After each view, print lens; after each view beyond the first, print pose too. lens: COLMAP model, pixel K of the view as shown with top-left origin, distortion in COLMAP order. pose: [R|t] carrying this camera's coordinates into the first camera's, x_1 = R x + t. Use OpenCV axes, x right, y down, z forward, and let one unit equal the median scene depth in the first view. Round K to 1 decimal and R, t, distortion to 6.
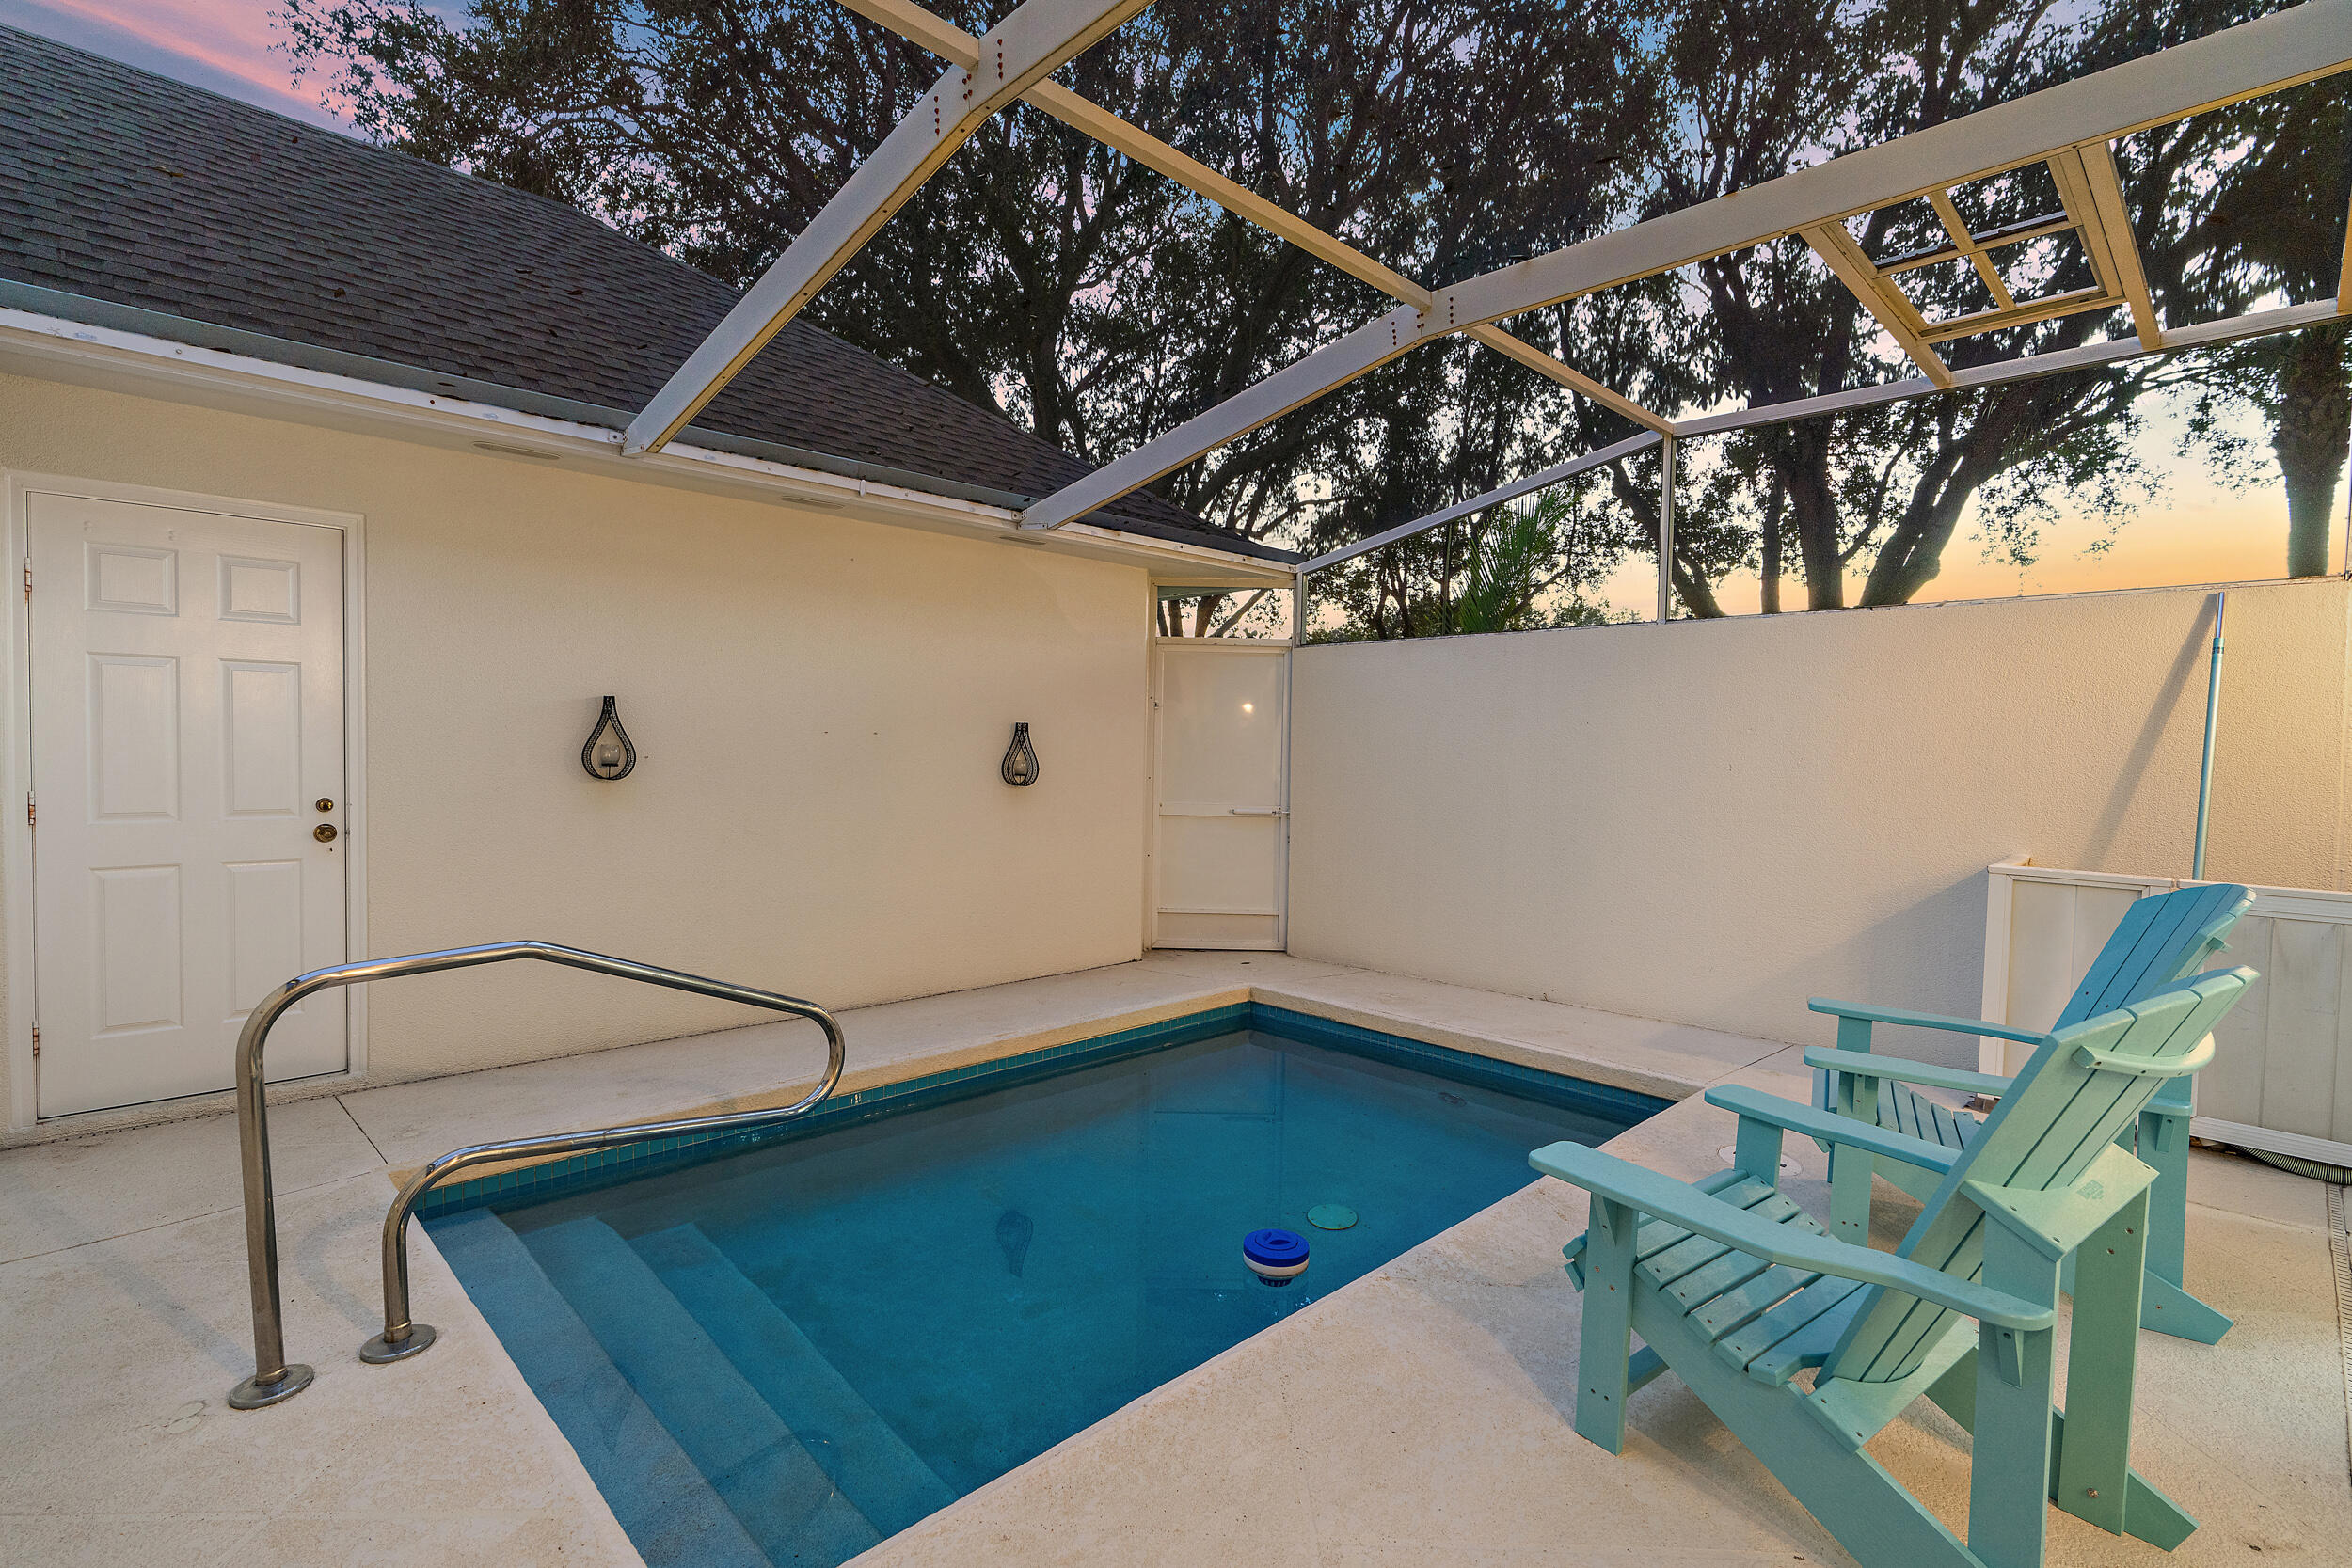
lens RADIAL K [[1080.0, 0, 1192.1], [0, 1080.0, 781.4], [0, 0, 1]] dist [0.001141, 0.000547]
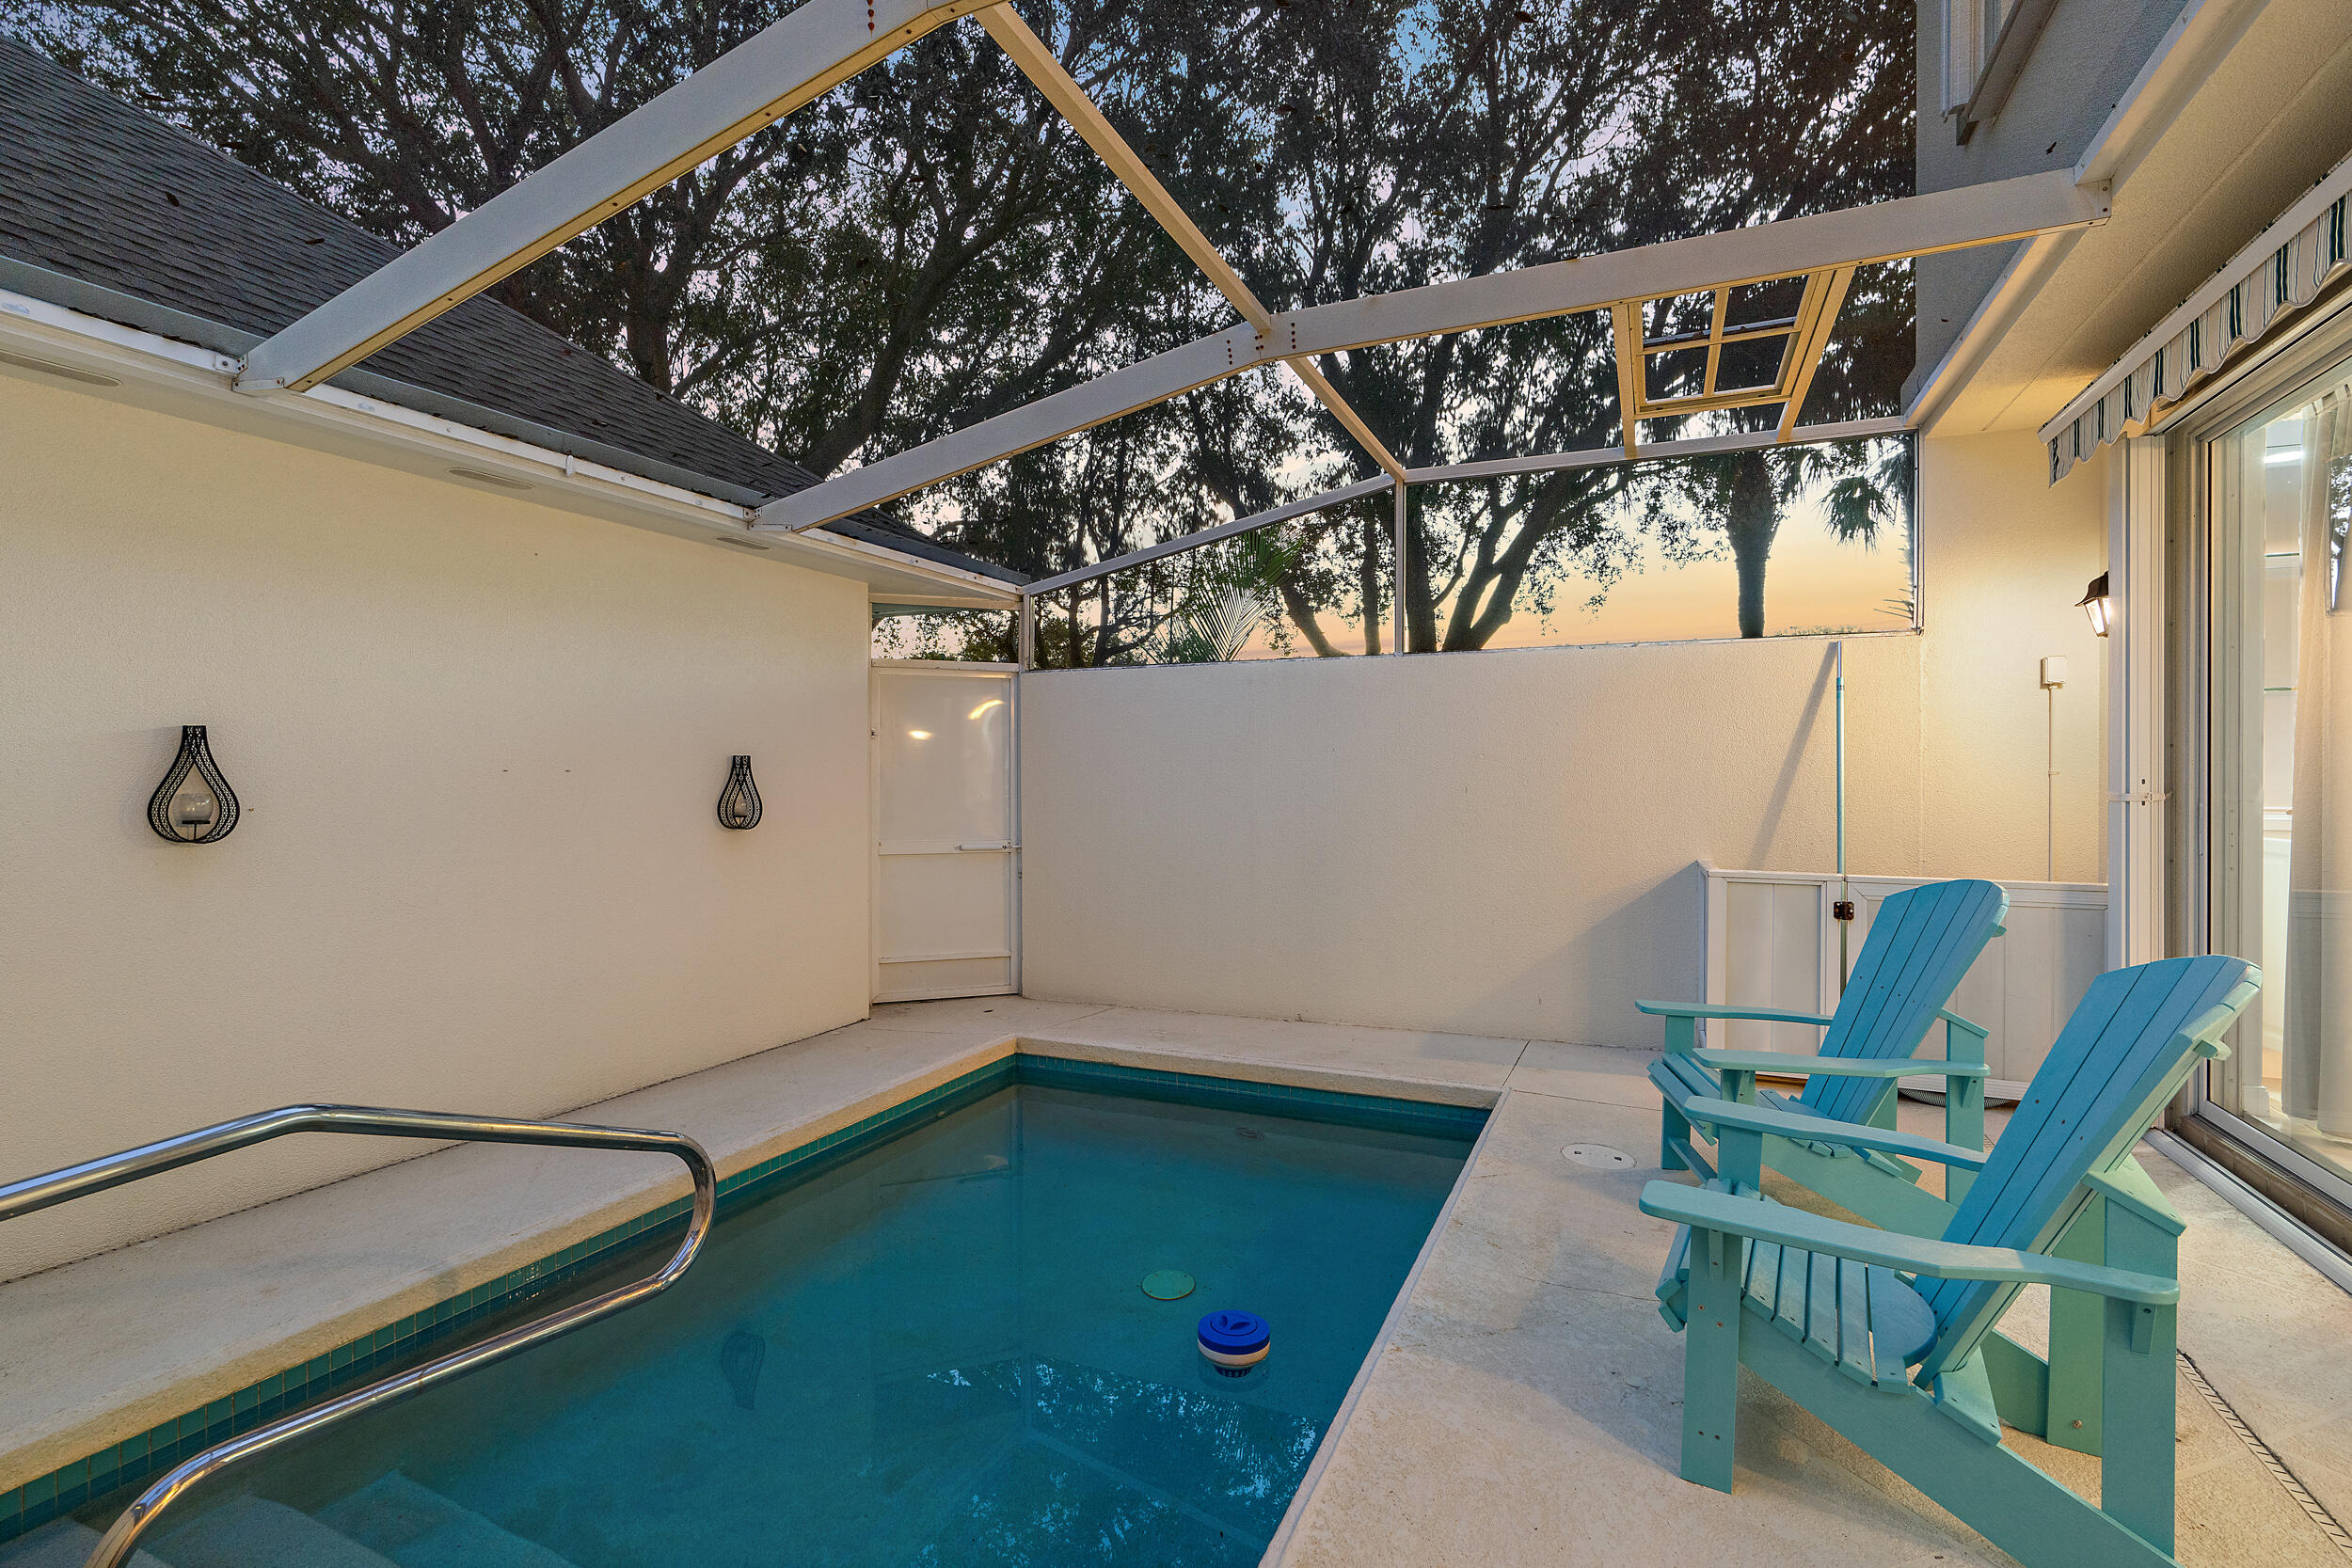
lens RADIAL K [[1080.0, 0, 1177.1], [0, 1080.0, 784.0], [0, 0, 1]] dist [0.001141, 0.000547]
pose [[0.934614, -0.020362, 0.355079, -0.158233], [0.027973, 0.999476, -0.016315, -0.009248], [-0.354561, 0.025181, 0.934694, 0.089168]]
